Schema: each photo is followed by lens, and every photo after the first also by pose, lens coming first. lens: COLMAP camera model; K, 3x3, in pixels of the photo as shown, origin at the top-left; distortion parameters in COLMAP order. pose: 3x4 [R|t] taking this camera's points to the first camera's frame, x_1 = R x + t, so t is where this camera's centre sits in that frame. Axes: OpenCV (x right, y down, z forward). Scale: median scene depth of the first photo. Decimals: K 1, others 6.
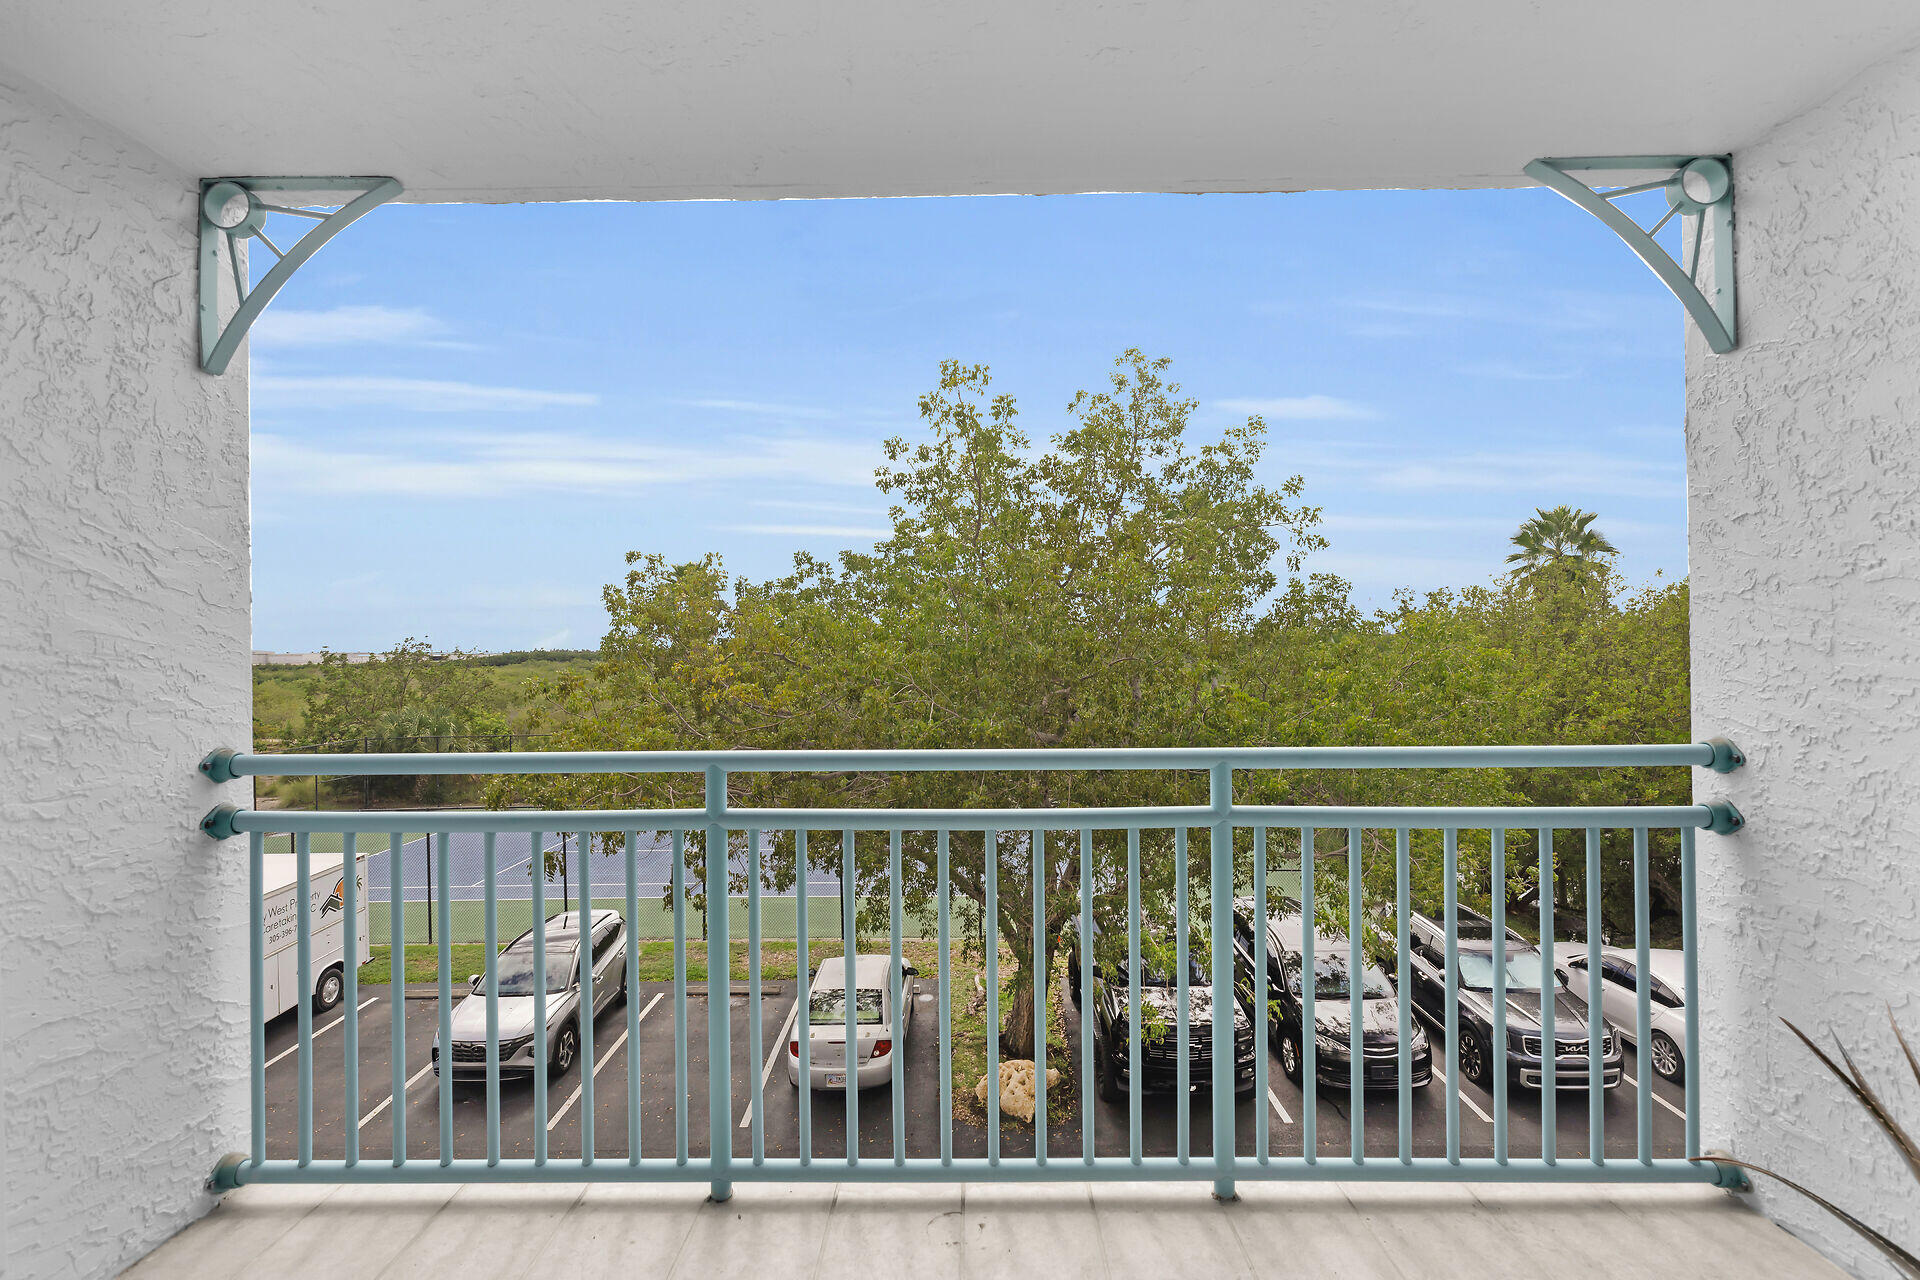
lens RADIAL K [[927.0, 0, 968.1], [0, 927.0, 645.3], [0, 0, 1]] dist [0.001844, 0.001210]
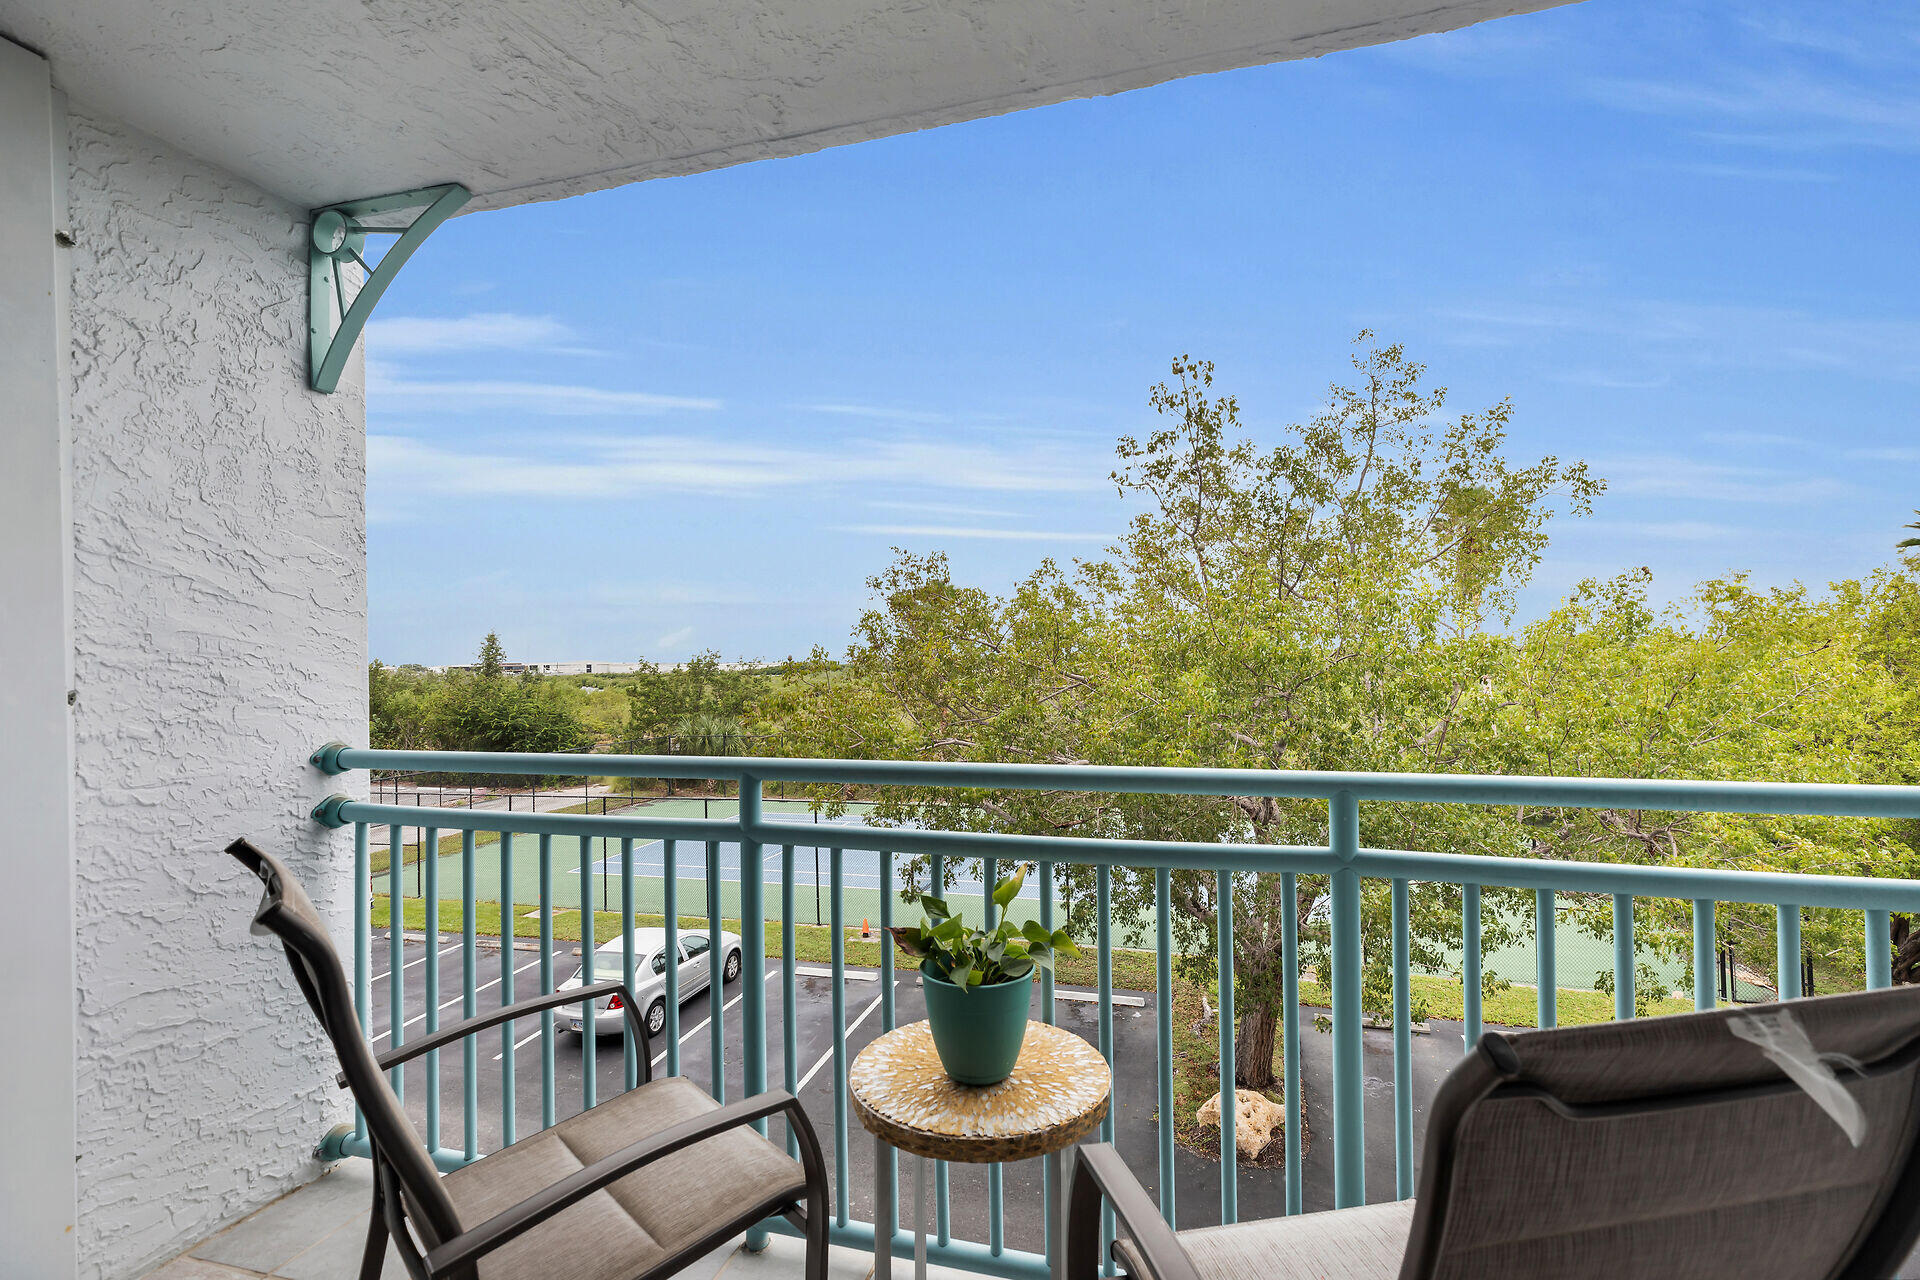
lens RADIAL K [[899.9, 0, 959.0], [0, 899.9, 654.0], [0, 0, 1]] dist [0.009265, 0.000336]
pose [[0.961945, -0.004588, -0.273205, 0.174840], [0.004070, 0.999989, -0.002462, 0.014850], [0.273213, 0.001256, 0.961953, 0.198570]]
